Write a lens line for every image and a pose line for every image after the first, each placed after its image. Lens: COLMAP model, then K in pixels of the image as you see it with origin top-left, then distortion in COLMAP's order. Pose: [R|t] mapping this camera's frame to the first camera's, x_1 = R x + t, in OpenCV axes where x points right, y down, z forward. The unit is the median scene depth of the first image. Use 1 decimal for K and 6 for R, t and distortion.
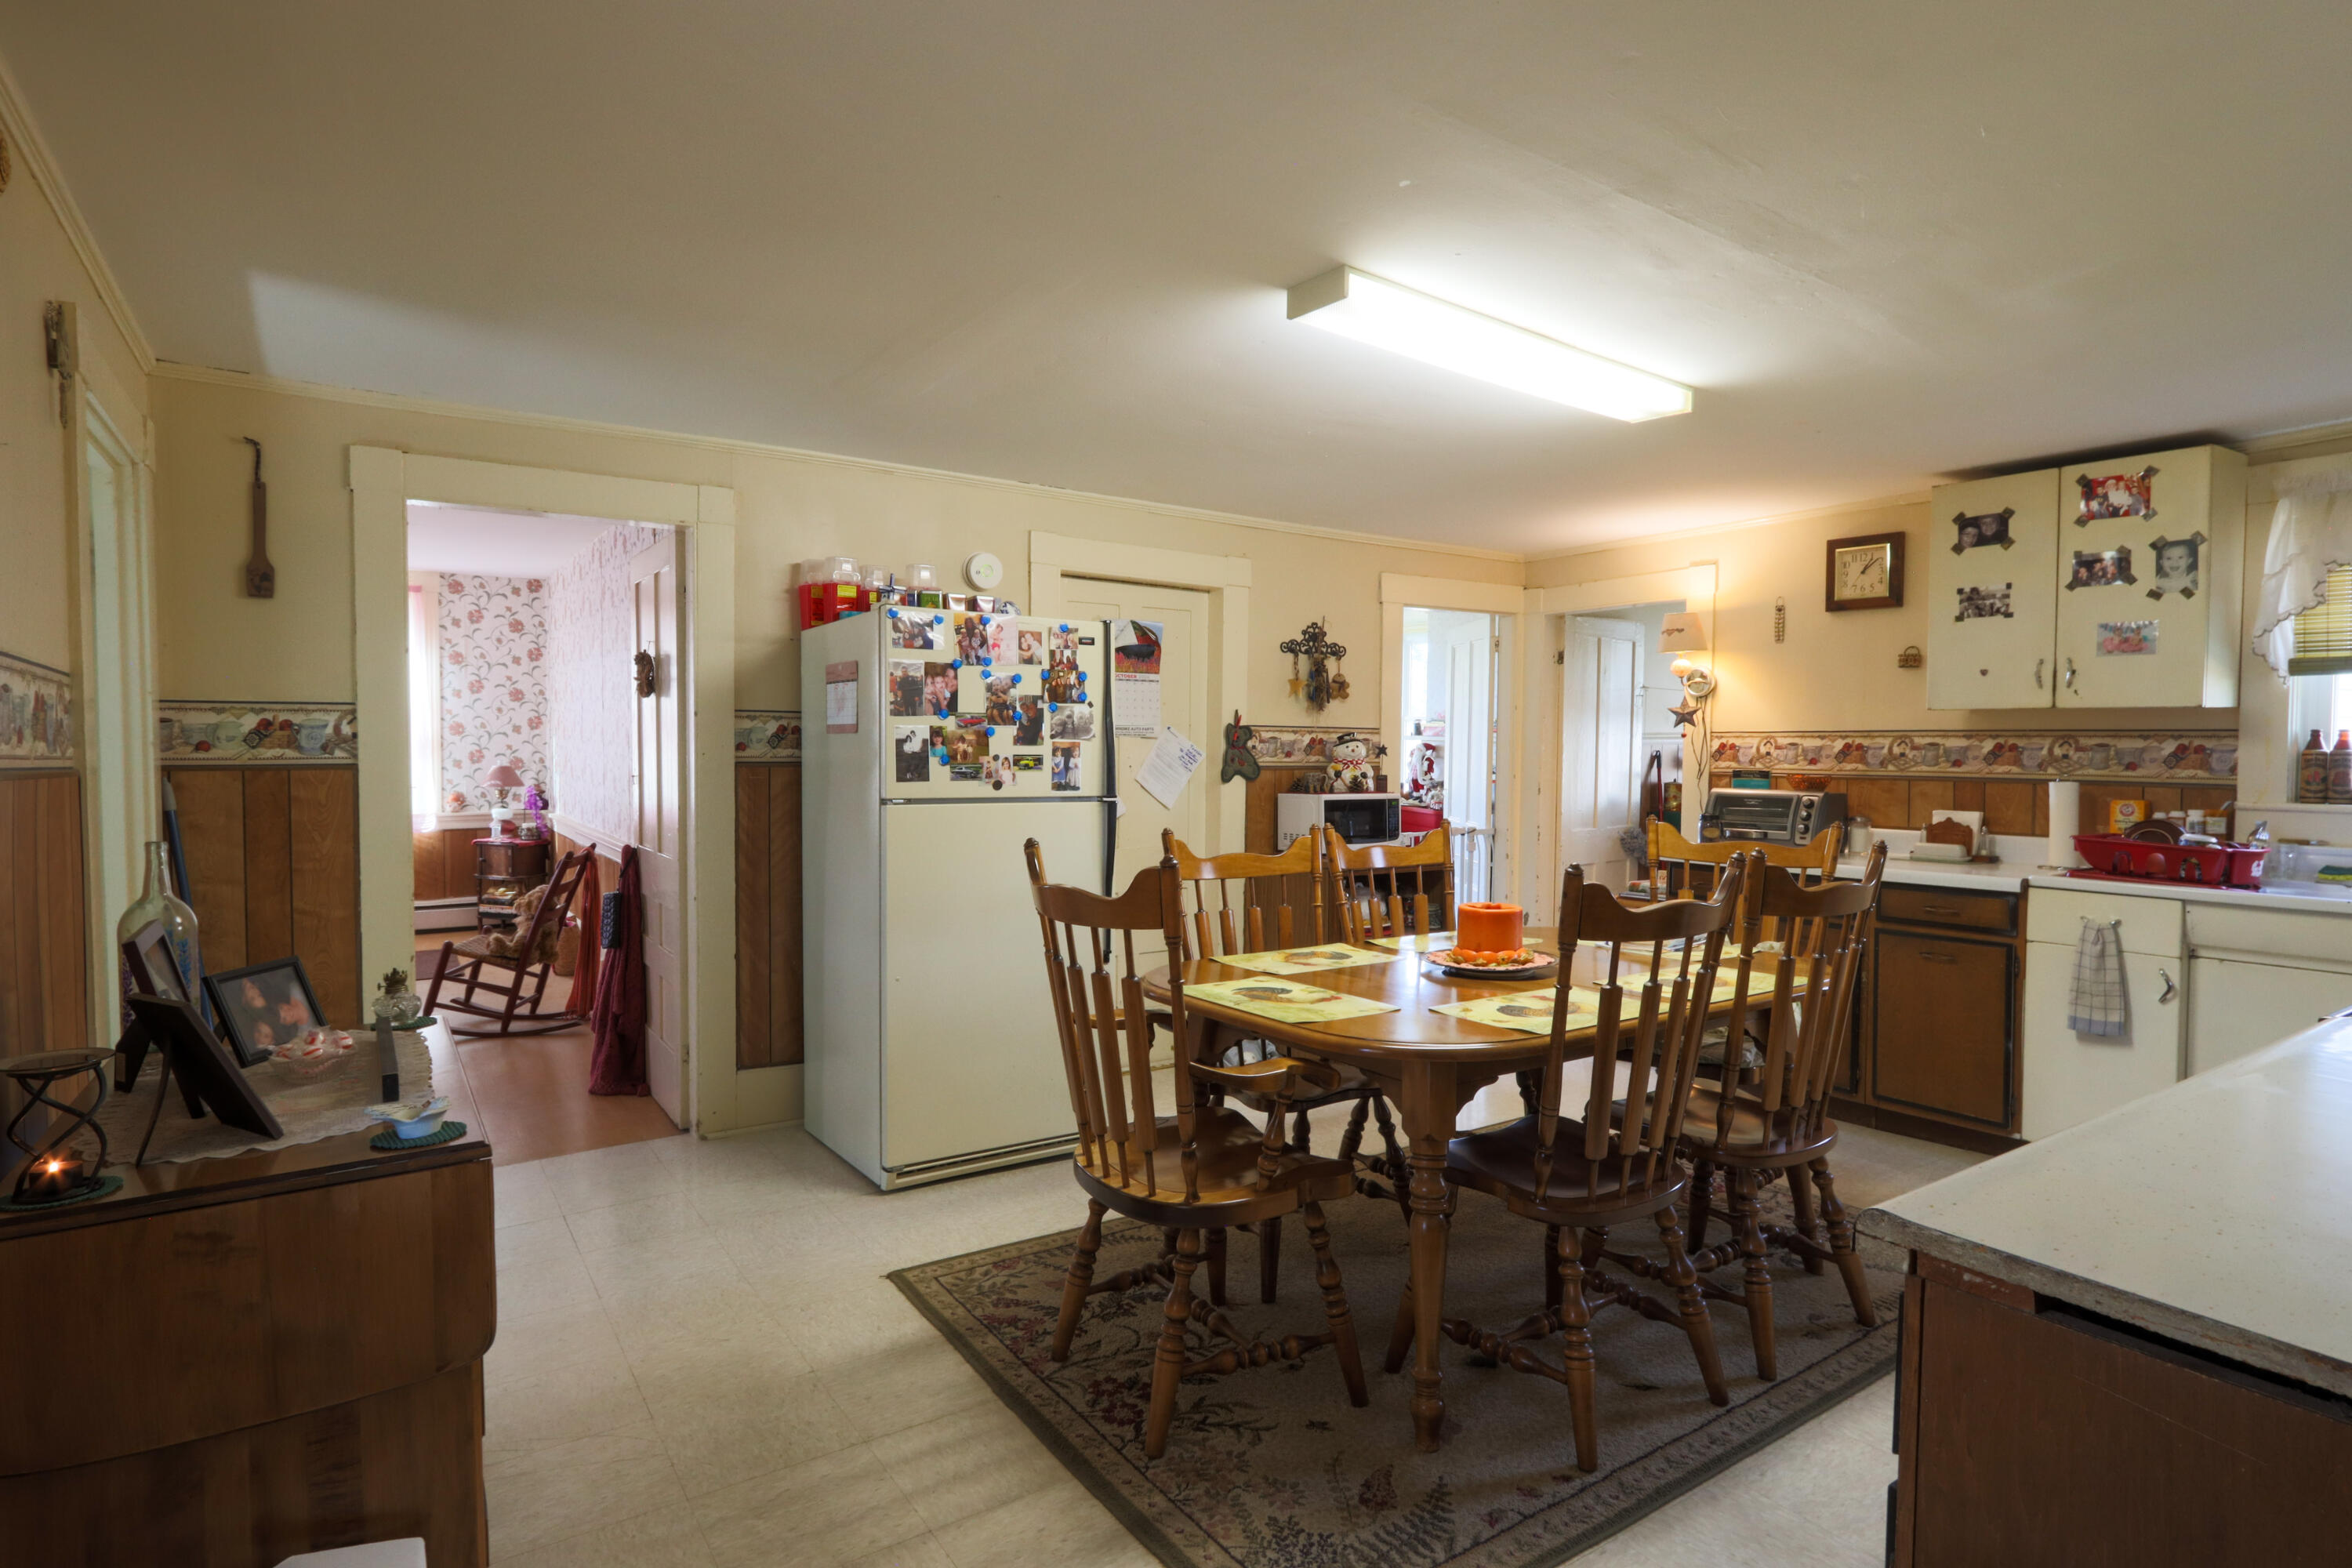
lens RADIAL K [[1231.6, 0, 1190.0], [0, 1231.6, 786.5], [0, 0, 1]] dist [-0.003185, 0.000503]
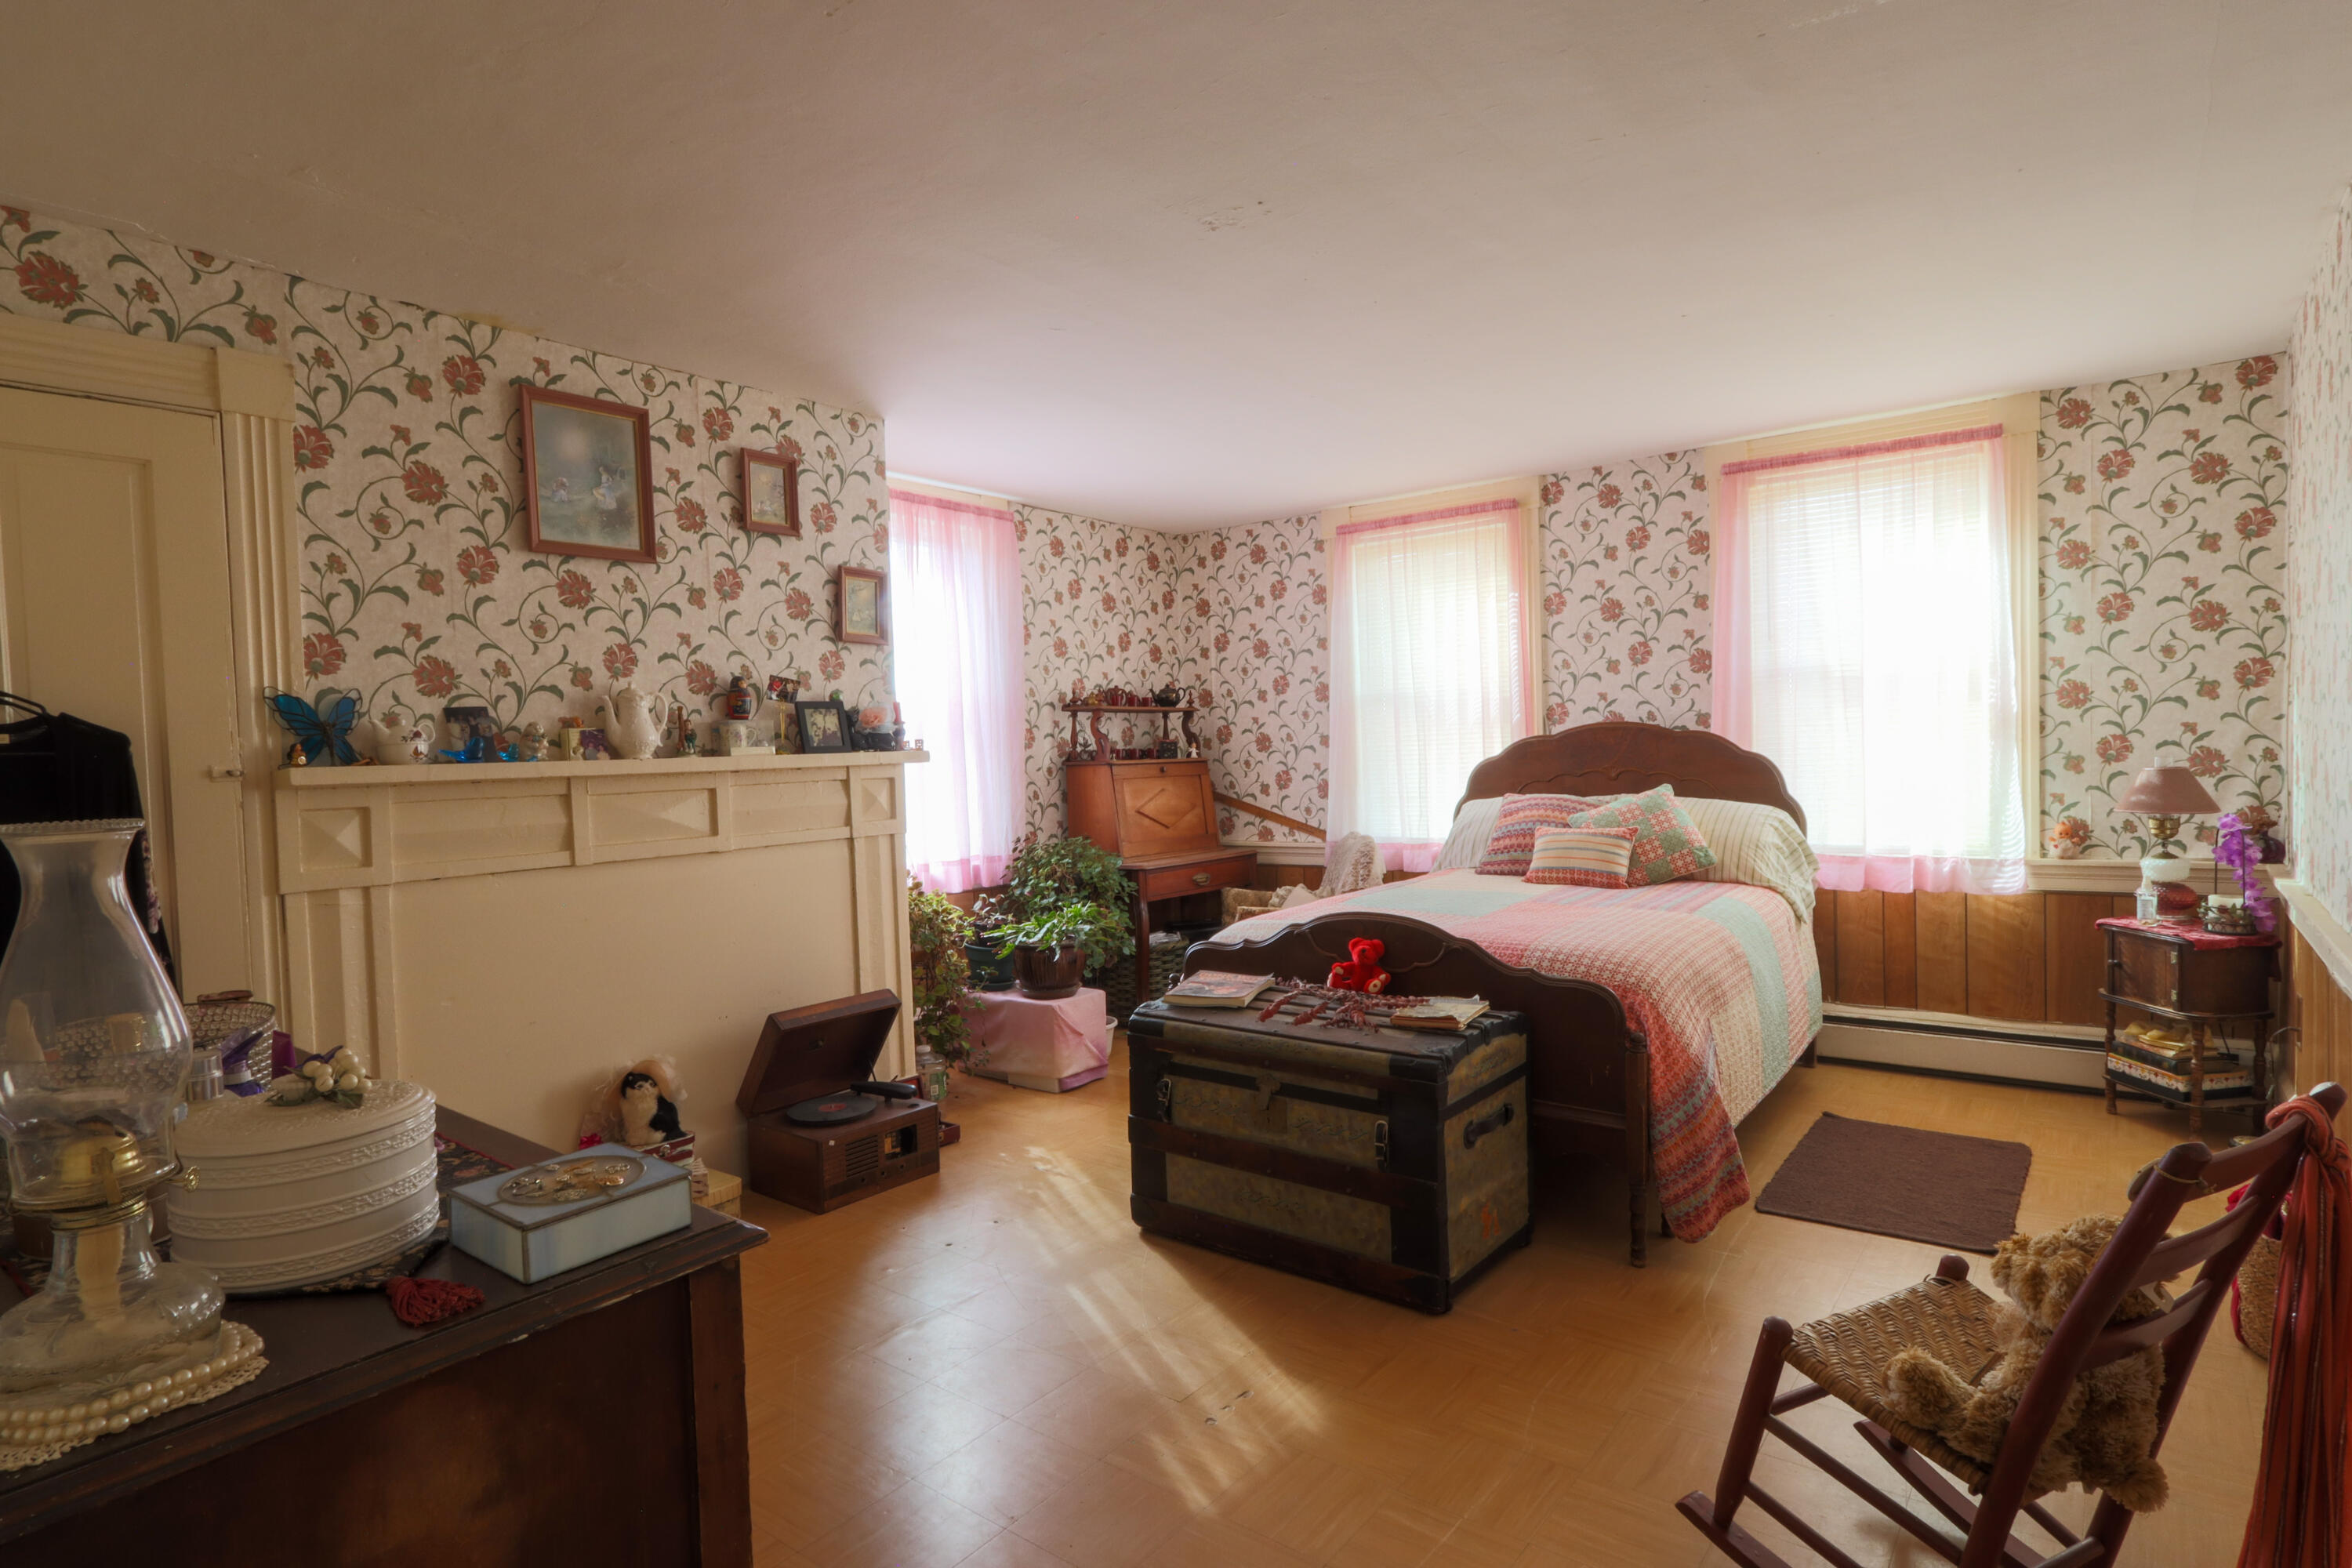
lens RADIAL K [[1231.6, 0, 1190.7], [0, 1231.6, 790.0], [0, 0, 1]] dist [-0.003185, 0.000503]
pose [[0.310705, 0.017819, -0.950340, -0.225396], [-0.006513, 0.999841, 0.016618, -0.013516], [0.950484, 0.001026, 0.310771, 0.494485]]
